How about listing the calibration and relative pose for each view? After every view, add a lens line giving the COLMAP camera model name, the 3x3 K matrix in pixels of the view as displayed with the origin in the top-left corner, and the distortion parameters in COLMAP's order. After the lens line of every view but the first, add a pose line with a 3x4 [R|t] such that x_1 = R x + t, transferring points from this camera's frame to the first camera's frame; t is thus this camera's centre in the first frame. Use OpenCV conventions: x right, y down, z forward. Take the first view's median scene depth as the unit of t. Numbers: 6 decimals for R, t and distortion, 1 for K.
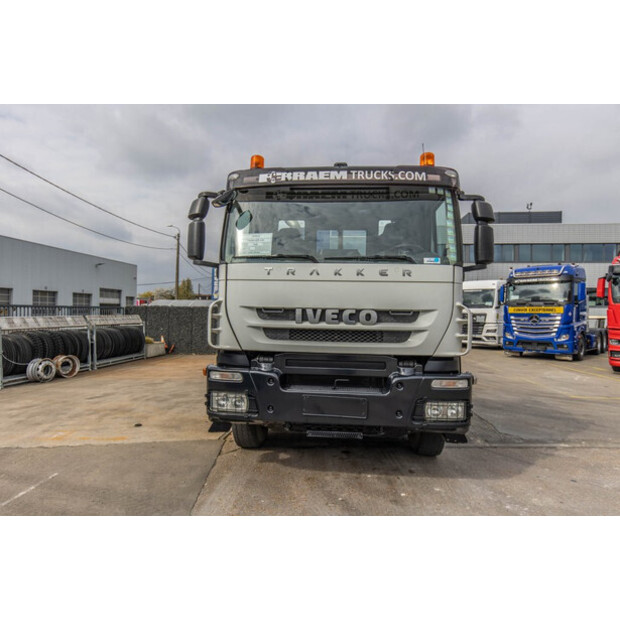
lens RADIAL K [[381.3, 0, 308.9], [0, 381.3, 307.7], [0, 0, 1]] dist [0.000949, 0.000133]
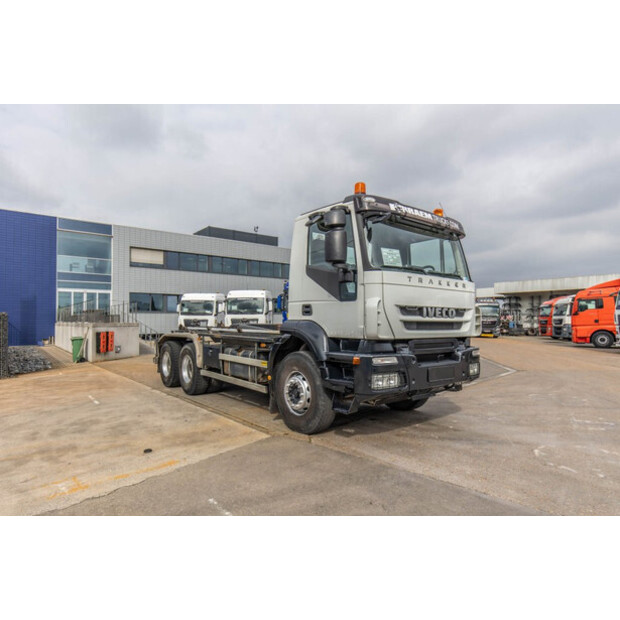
lens RADIAL K [[383.9, 0, 312.3], [0, 383.9, 311.9], [0, 0, 1]] dist [0.001999, 0.001137]
pose [[0.718519, 0.004622, 0.695492, -1.200954], [0.003038, 0.999948, -0.009783, 0.030106], [-0.695501, 0.009142, 0.718467, 0.247521]]
